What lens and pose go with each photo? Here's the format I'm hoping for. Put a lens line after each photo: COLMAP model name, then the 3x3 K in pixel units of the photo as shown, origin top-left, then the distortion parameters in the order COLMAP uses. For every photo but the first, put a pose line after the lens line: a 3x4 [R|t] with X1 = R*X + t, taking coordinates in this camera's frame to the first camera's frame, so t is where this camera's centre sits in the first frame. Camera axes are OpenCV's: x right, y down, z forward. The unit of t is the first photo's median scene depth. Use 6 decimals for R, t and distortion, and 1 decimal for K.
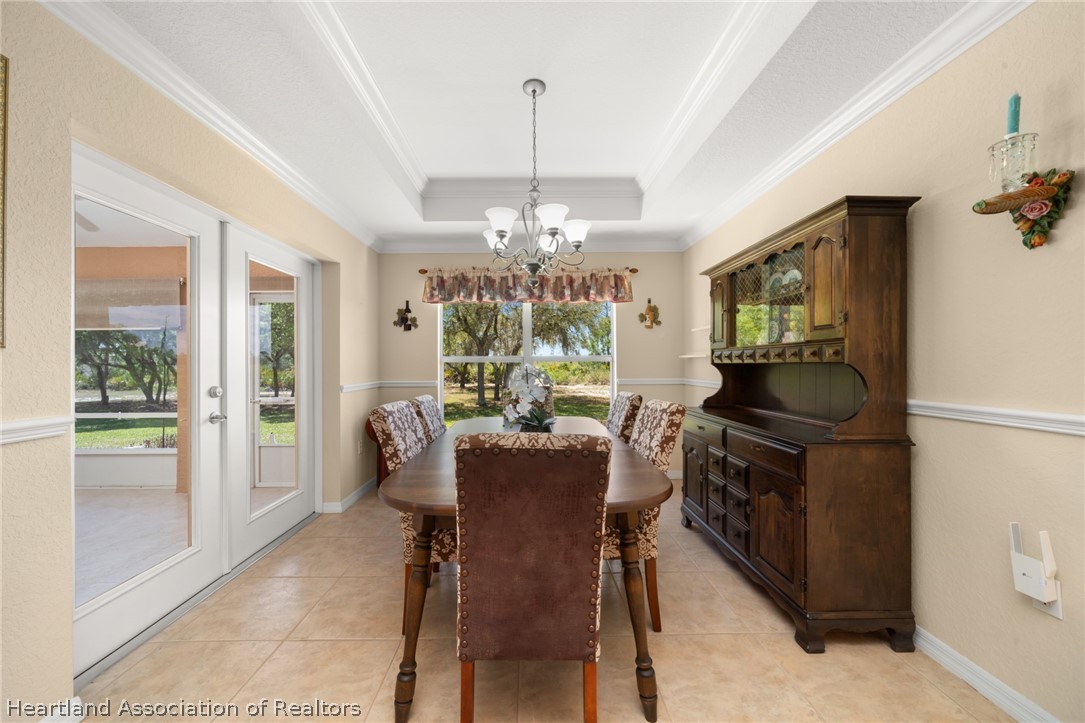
lens RADIAL K [[394.8, 0, 538.9], [0, 394.8, 358.7], [0, 0, 1]] dist [-0.001744, -0.000333]
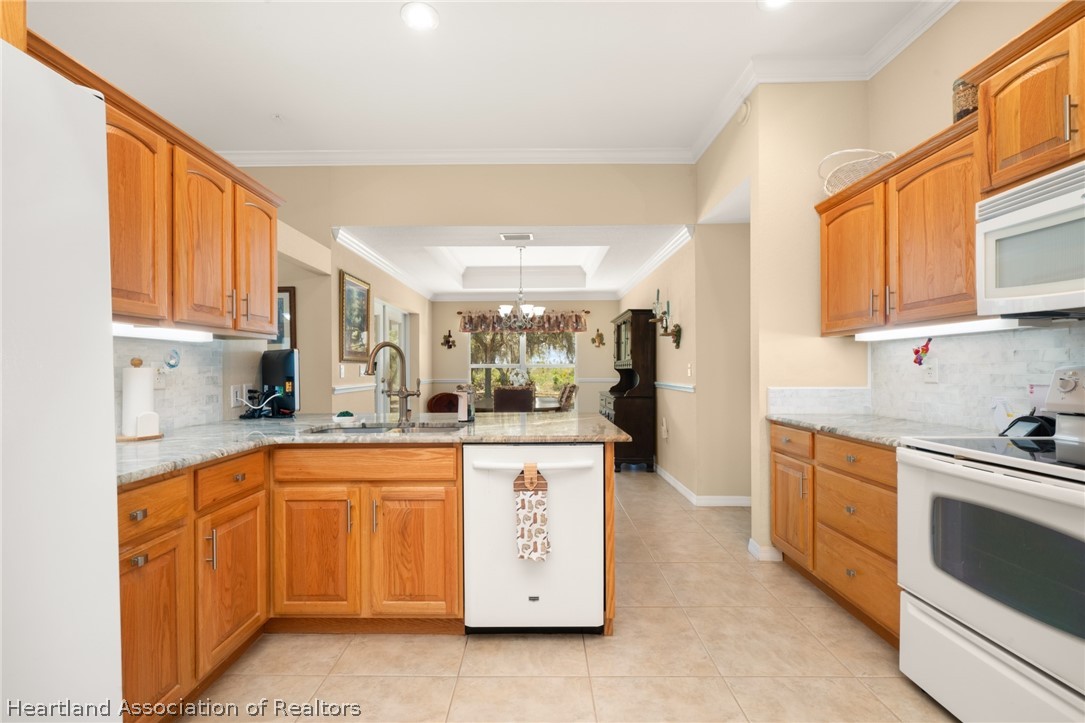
lens RADIAL K [[448.4, 0, 538.1], [0, 448.4, 367.4], [0, 0, 1]] dist [-0.001791, 0.000052]
pose [[0.999606, 0.002430, -0.027958, 0.088420], [-0.002235, 0.999973, 0.006988, -0.006724], [0.027974, -0.006923, 0.999585, -0.868195]]
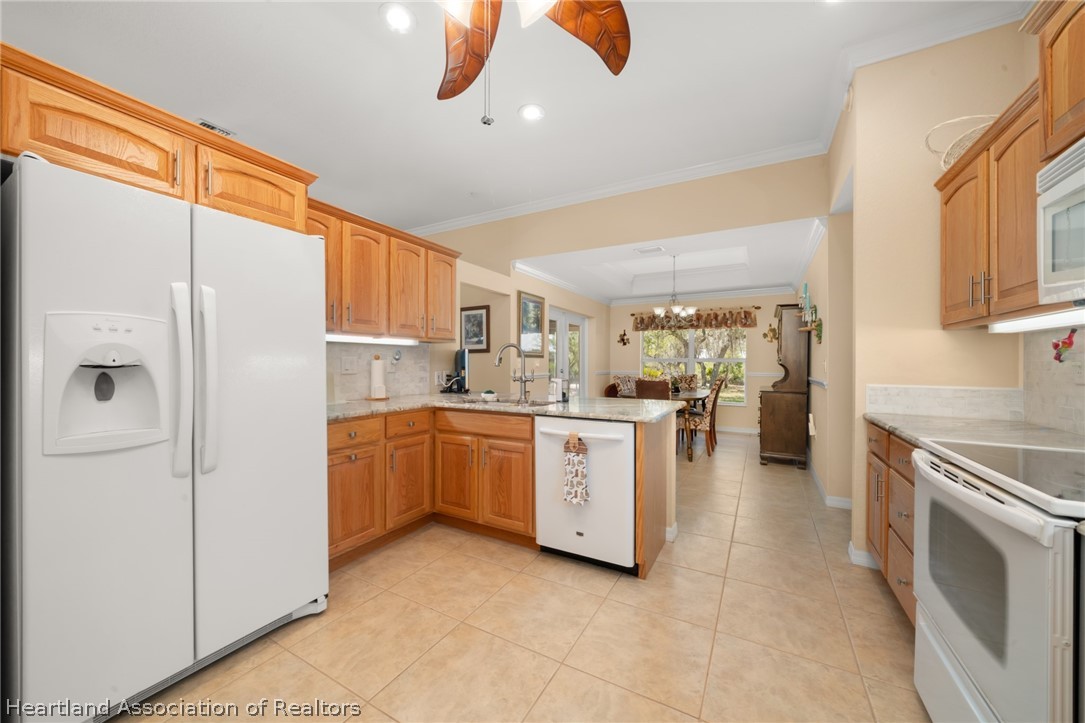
lens RADIAL K [[394.8, 0, 536.4], [0, 394.8, 360.7], [0, 0, 1]] dist [-0.001744, -0.000333]
pose [[0.864250, 0.008117, -0.502996, 0.272505], [-0.004980, 0.999959, 0.007580, -0.008455], [0.503037, -0.004046, 0.864255, -0.905334]]
